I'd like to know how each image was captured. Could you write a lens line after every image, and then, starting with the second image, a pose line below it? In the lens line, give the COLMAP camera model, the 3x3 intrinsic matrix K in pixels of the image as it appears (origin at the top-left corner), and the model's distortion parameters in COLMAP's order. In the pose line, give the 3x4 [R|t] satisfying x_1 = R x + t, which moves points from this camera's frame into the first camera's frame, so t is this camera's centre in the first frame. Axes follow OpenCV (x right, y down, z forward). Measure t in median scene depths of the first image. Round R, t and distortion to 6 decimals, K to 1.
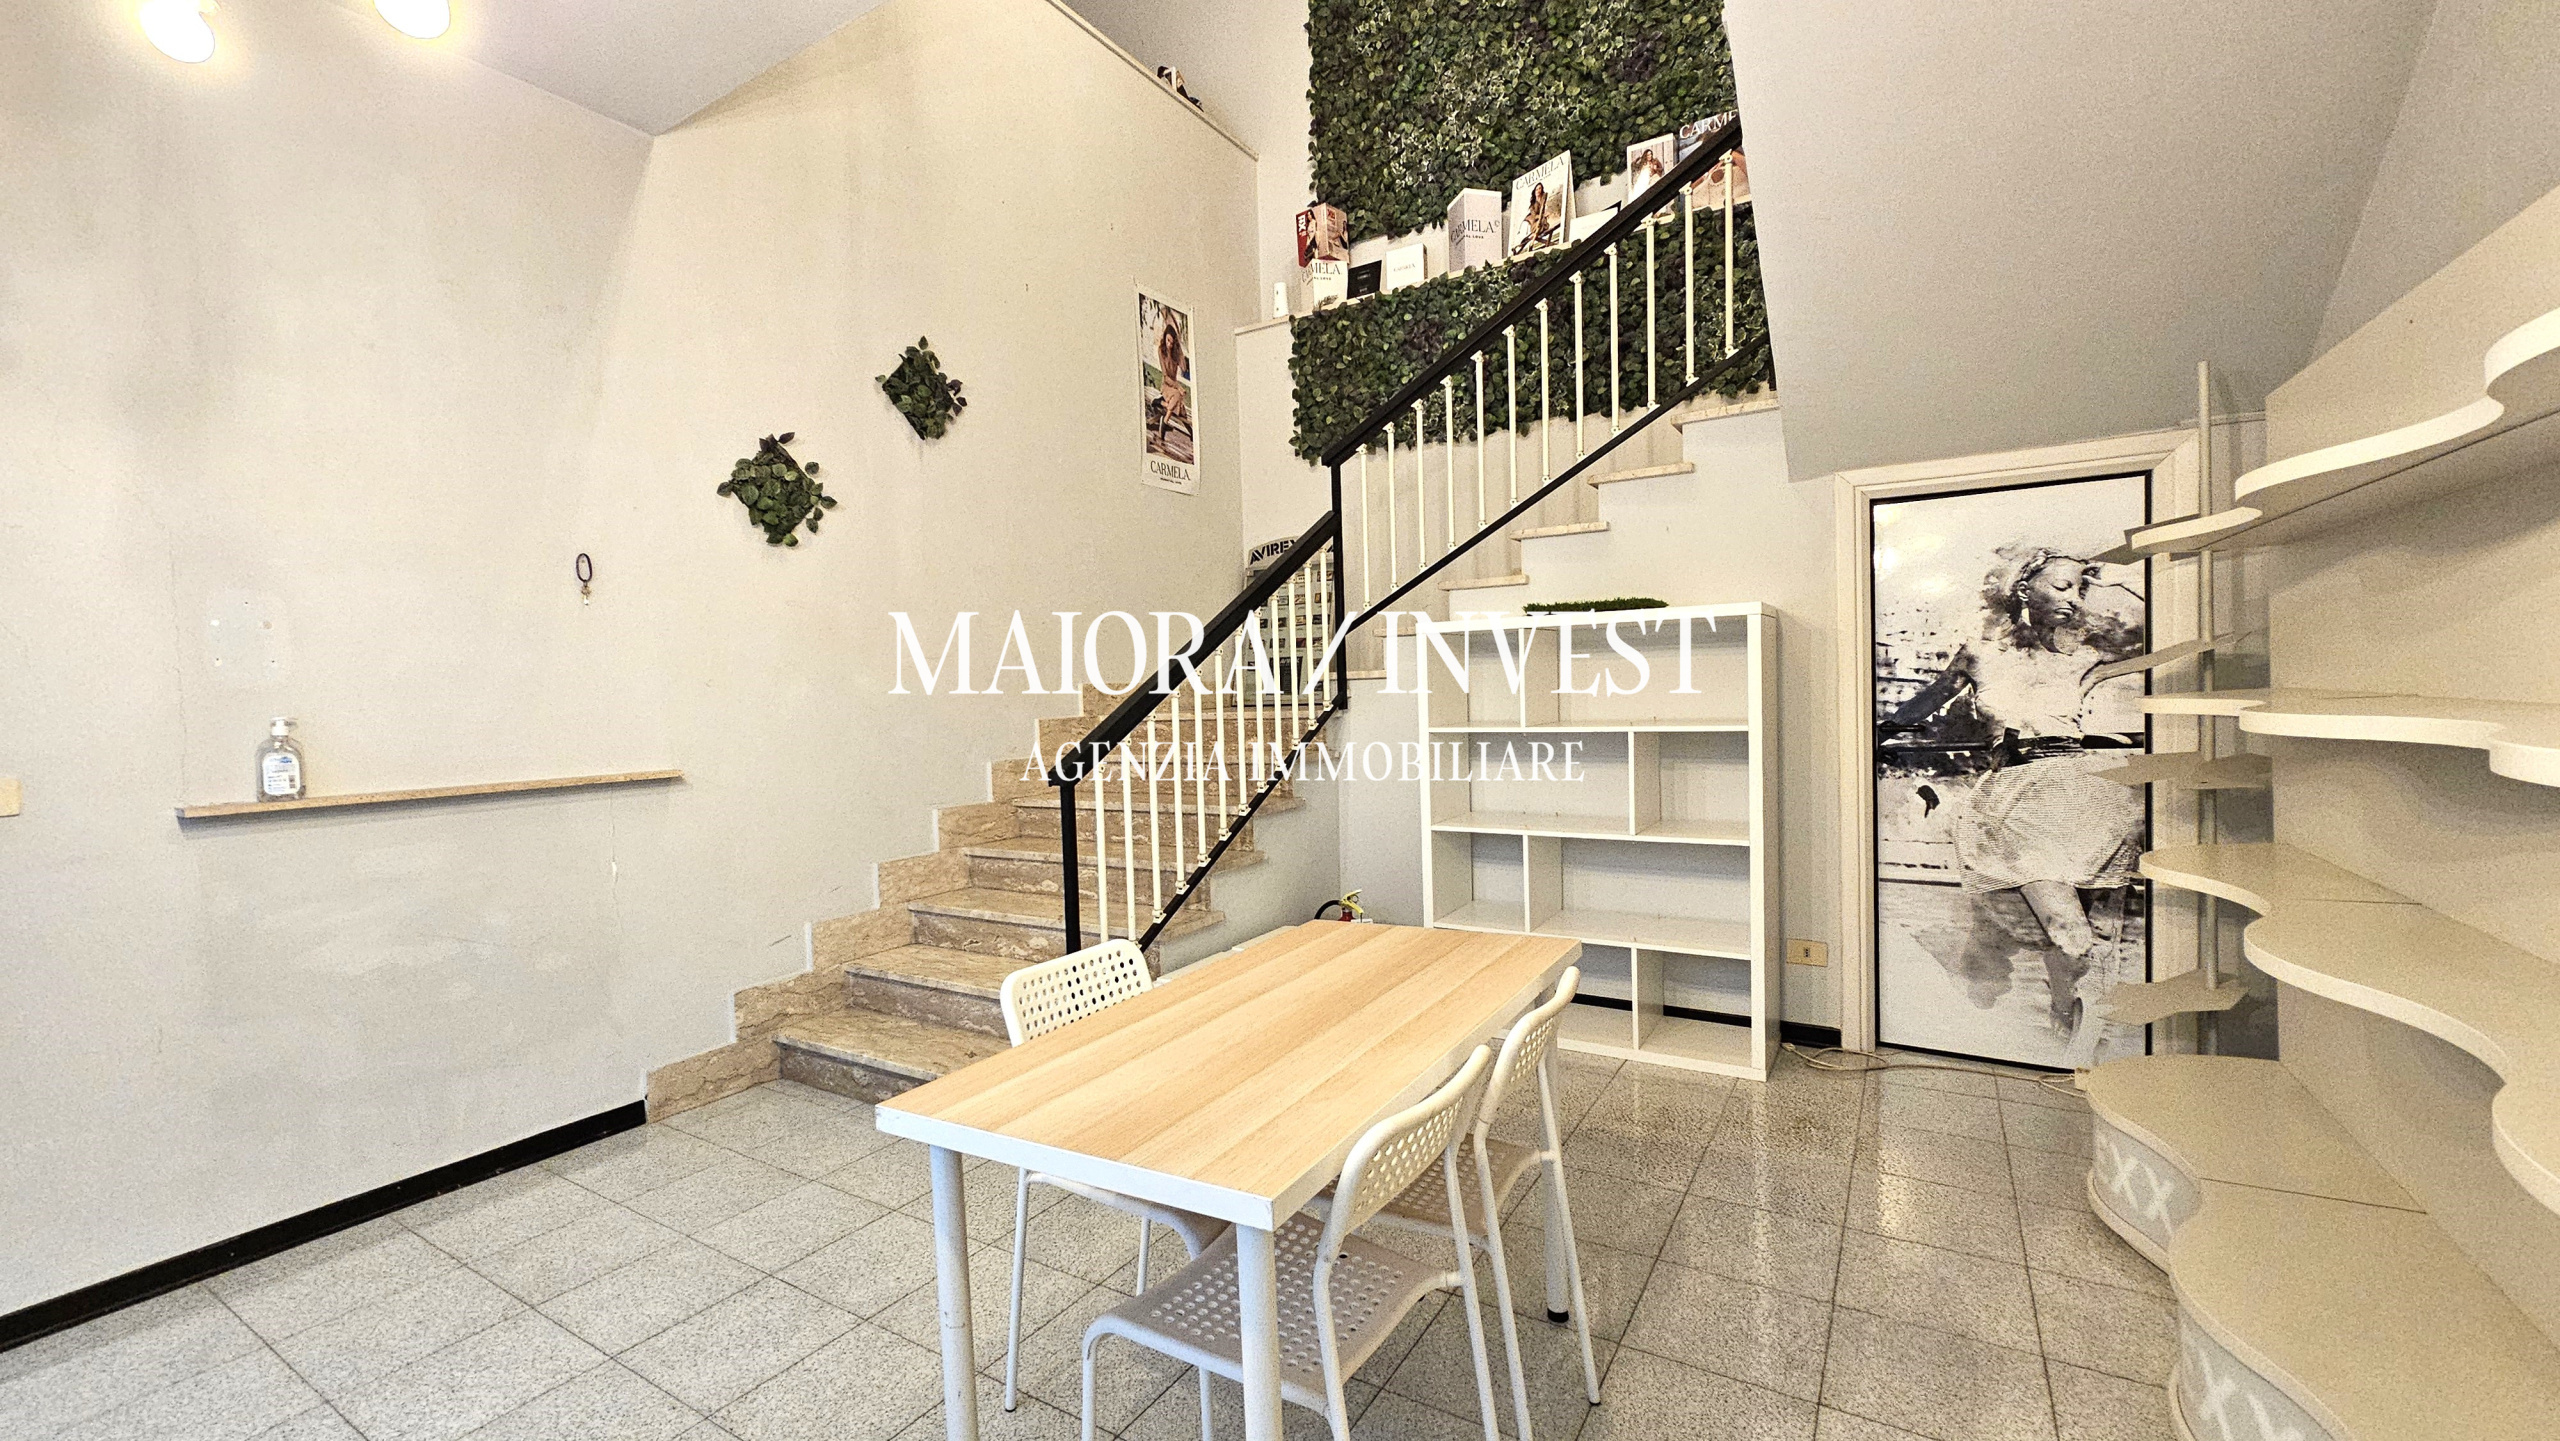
lens RADIAL K [[1035.9, 0, 1290.7], [0, 1035.9, 716.9], [0, 0, 1]] dist [0.000257, 0.000841]
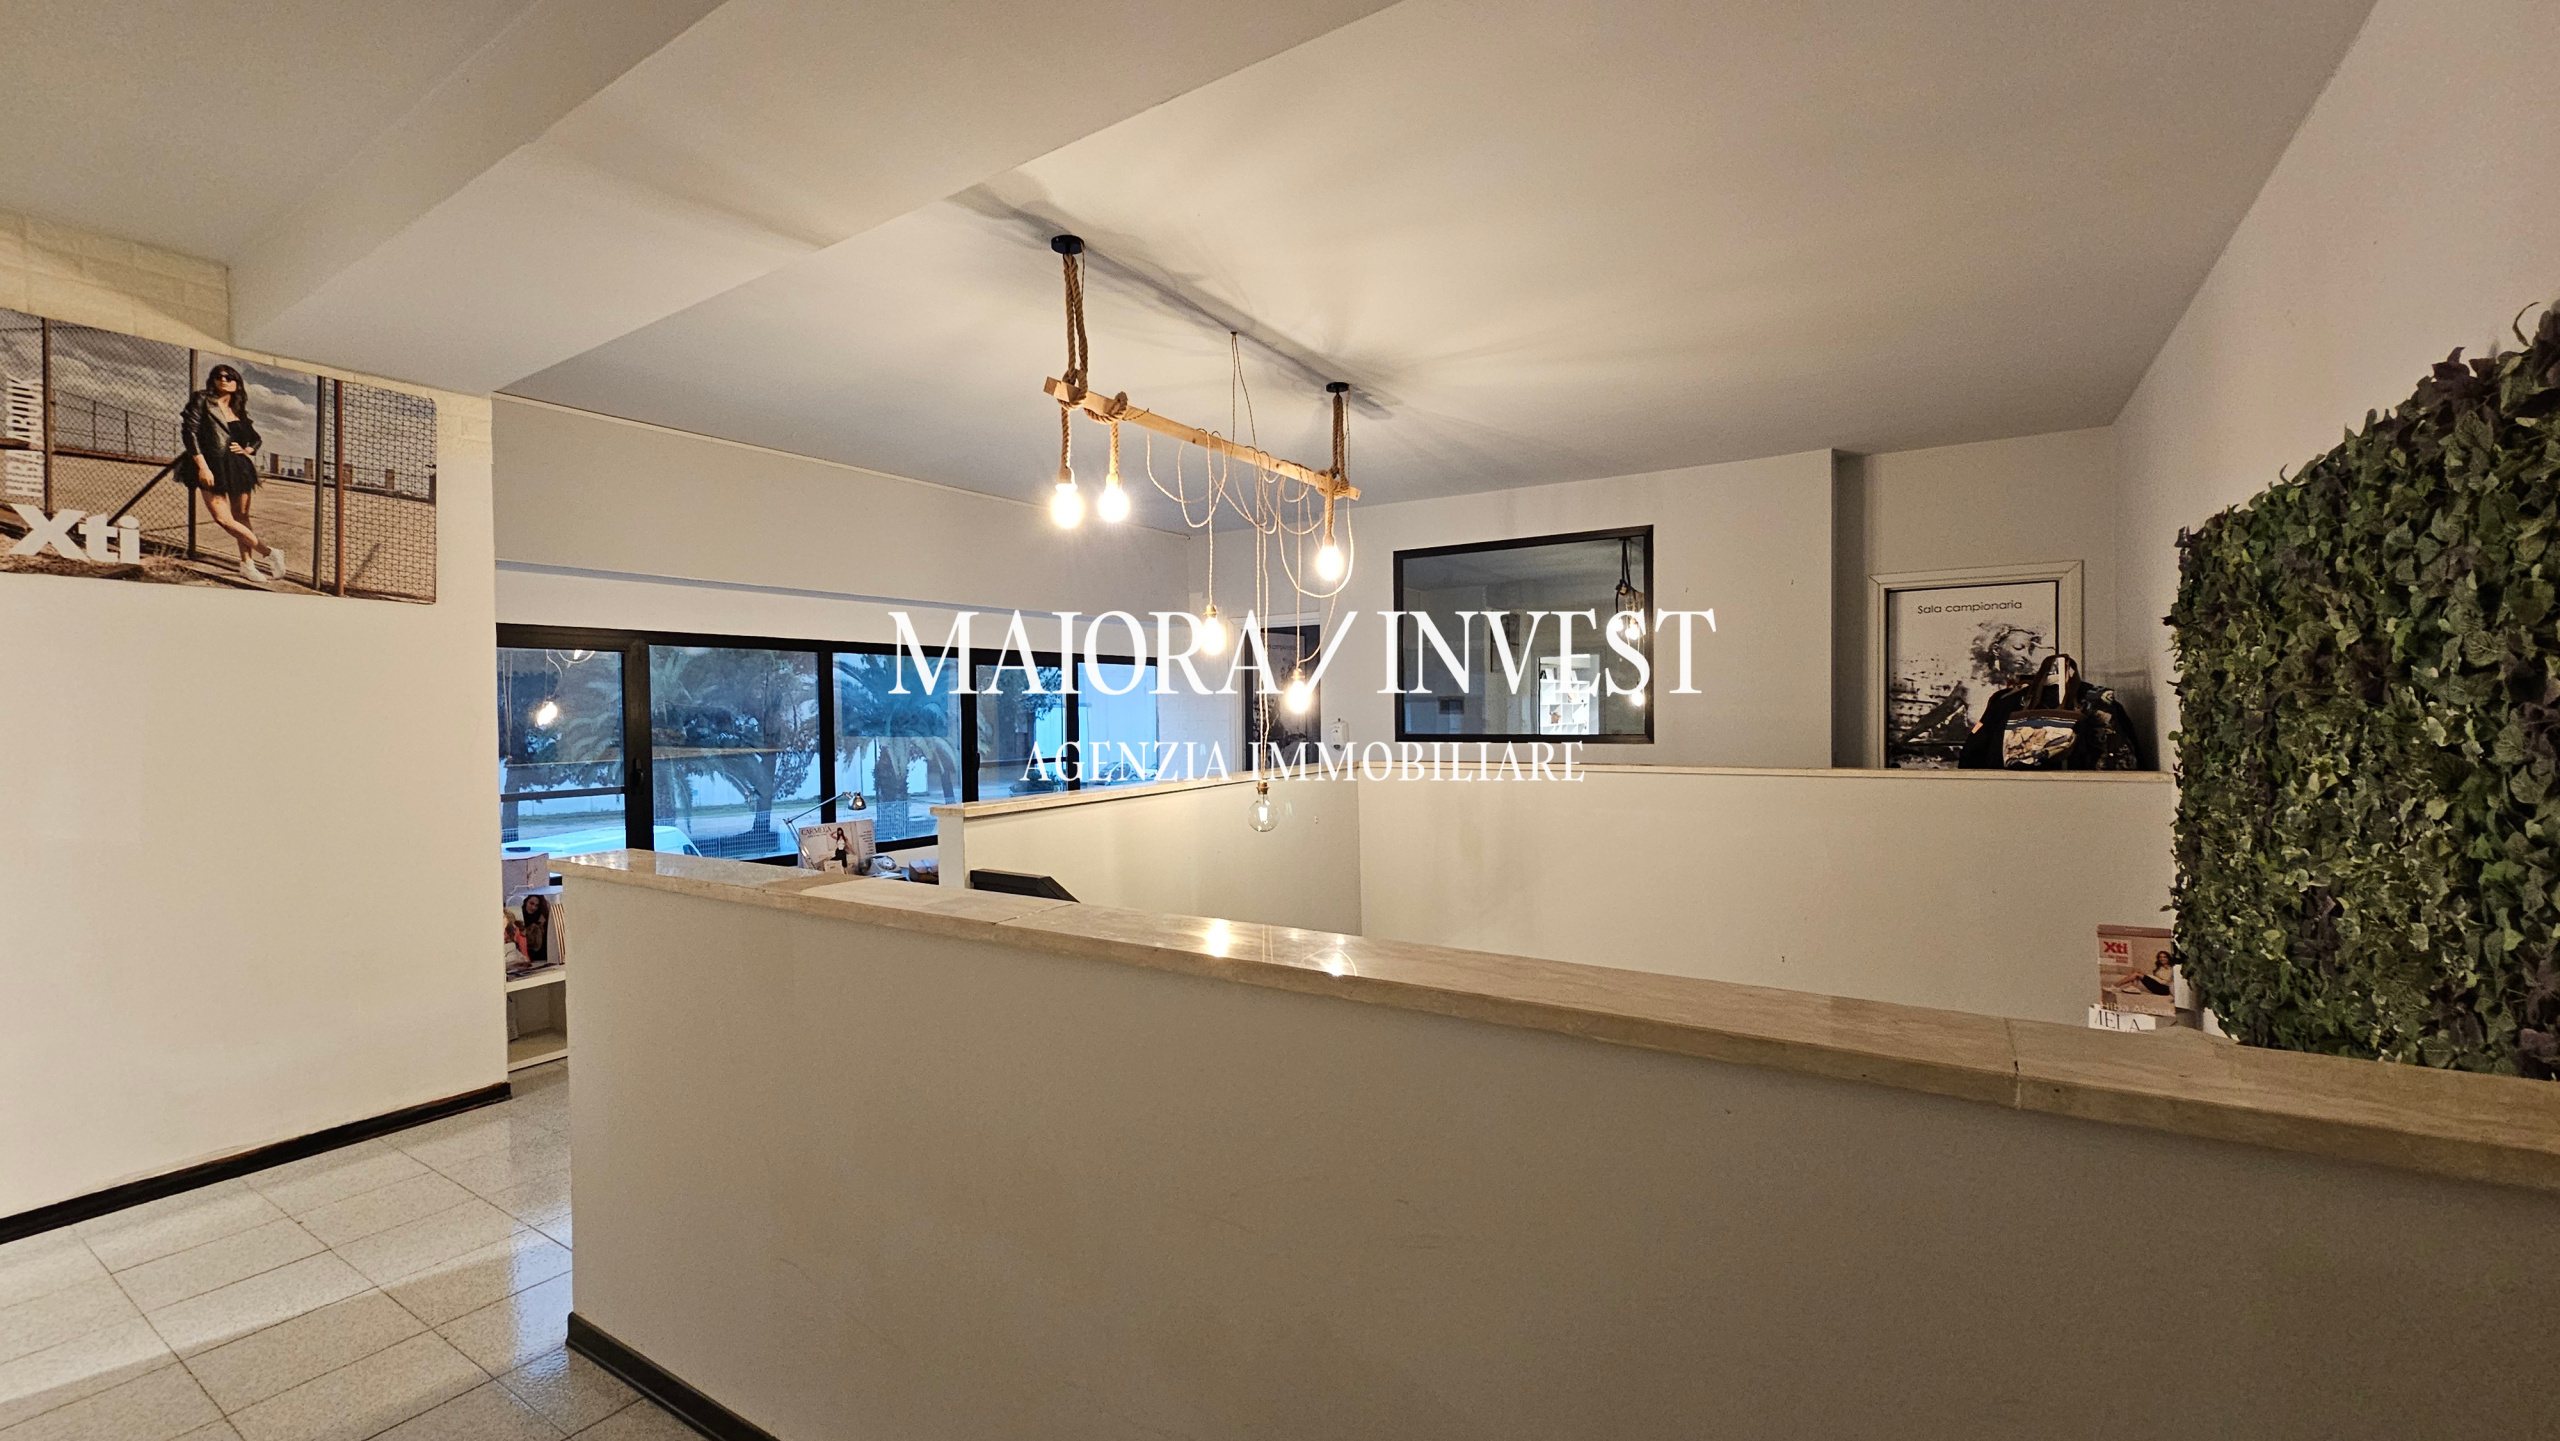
lens RADIAL K [[1035.9, 0, 1266.6], [0, 1035.9, 724.5], [0, 0, 1]] dist [0.000257, 0.000841]
pose [[0.999849, -0.000594, -0.017366, -0.448180], [0.000711, 0.999977, 0.006716, -0.012811], [0.017362, -0.006727, 0.999827, -0.704797]]
